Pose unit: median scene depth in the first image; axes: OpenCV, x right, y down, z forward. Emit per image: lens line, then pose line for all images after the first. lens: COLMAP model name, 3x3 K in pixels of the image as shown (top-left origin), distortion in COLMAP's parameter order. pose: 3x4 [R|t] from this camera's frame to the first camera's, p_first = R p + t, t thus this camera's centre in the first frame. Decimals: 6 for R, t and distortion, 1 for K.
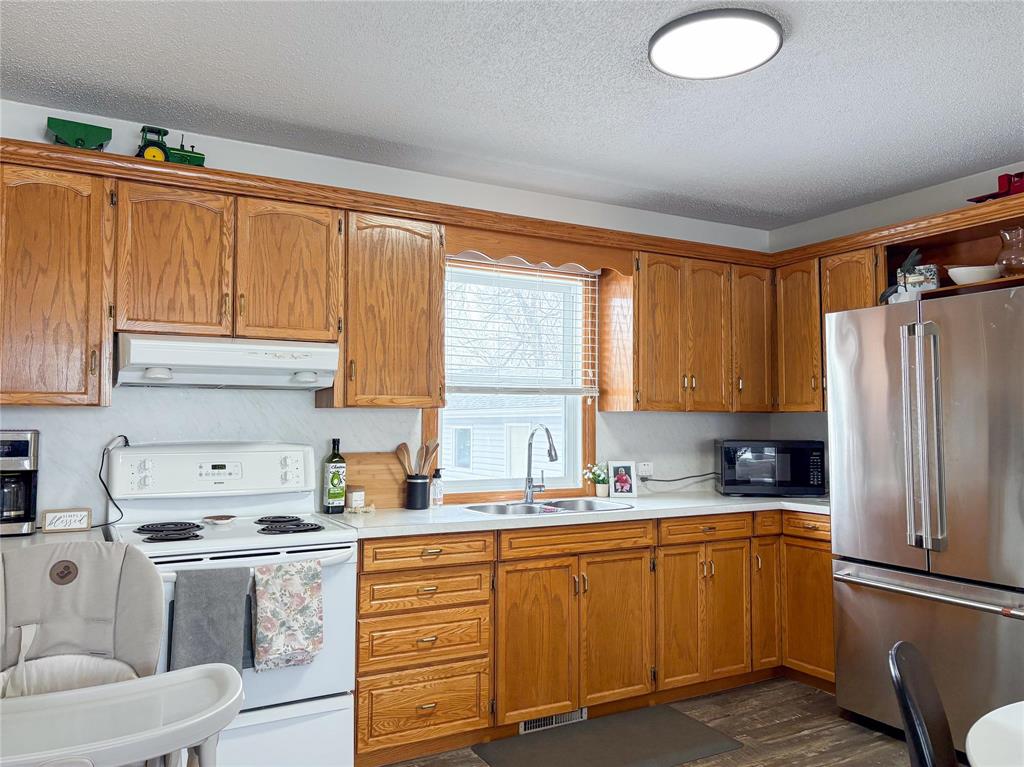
lens RADIAL K [[787.3, 0, 512.0], [0, 787.3, 383.5], [0, 0, 1]] dist [0.023587, -0.004433]
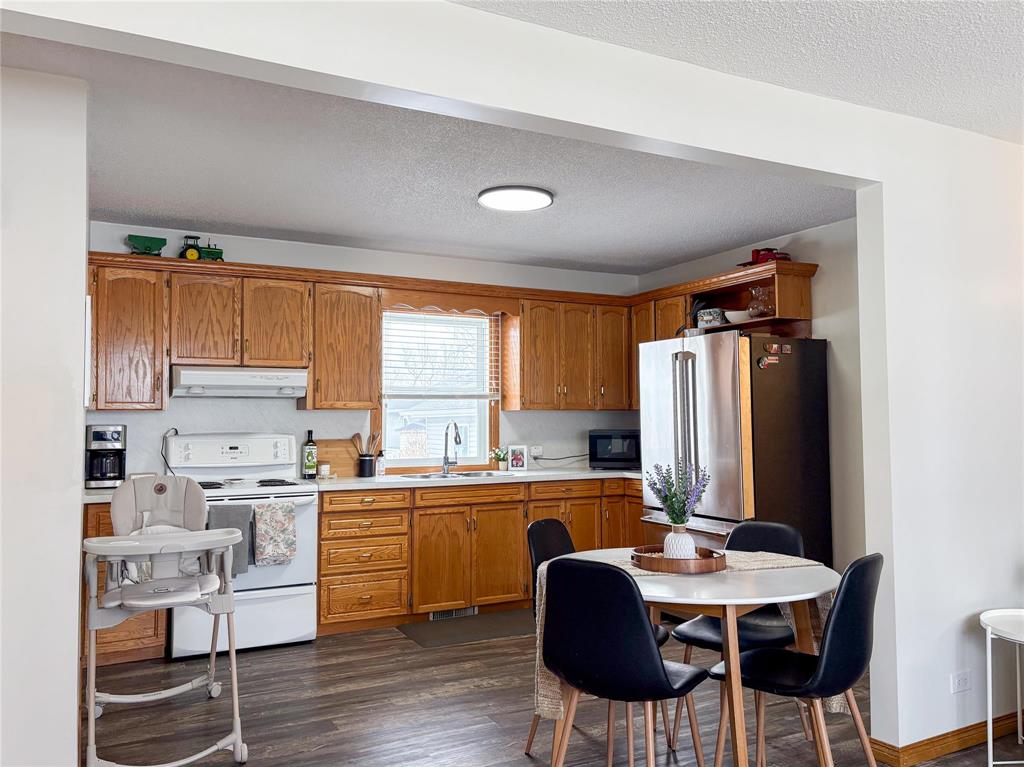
lens RADIAL K [[784.6, 0, 512.0], [0, 784.6, 383.5], [0, 0, 1]] dist [0.075750, -0.200599]
pose [[0.999723, -0.009292, -0.021629, 0.208778], [0.009314, 0.999956, 0.000920, -0.018420], [0.021620, -0.001121, 0.999766, -0.535637]]
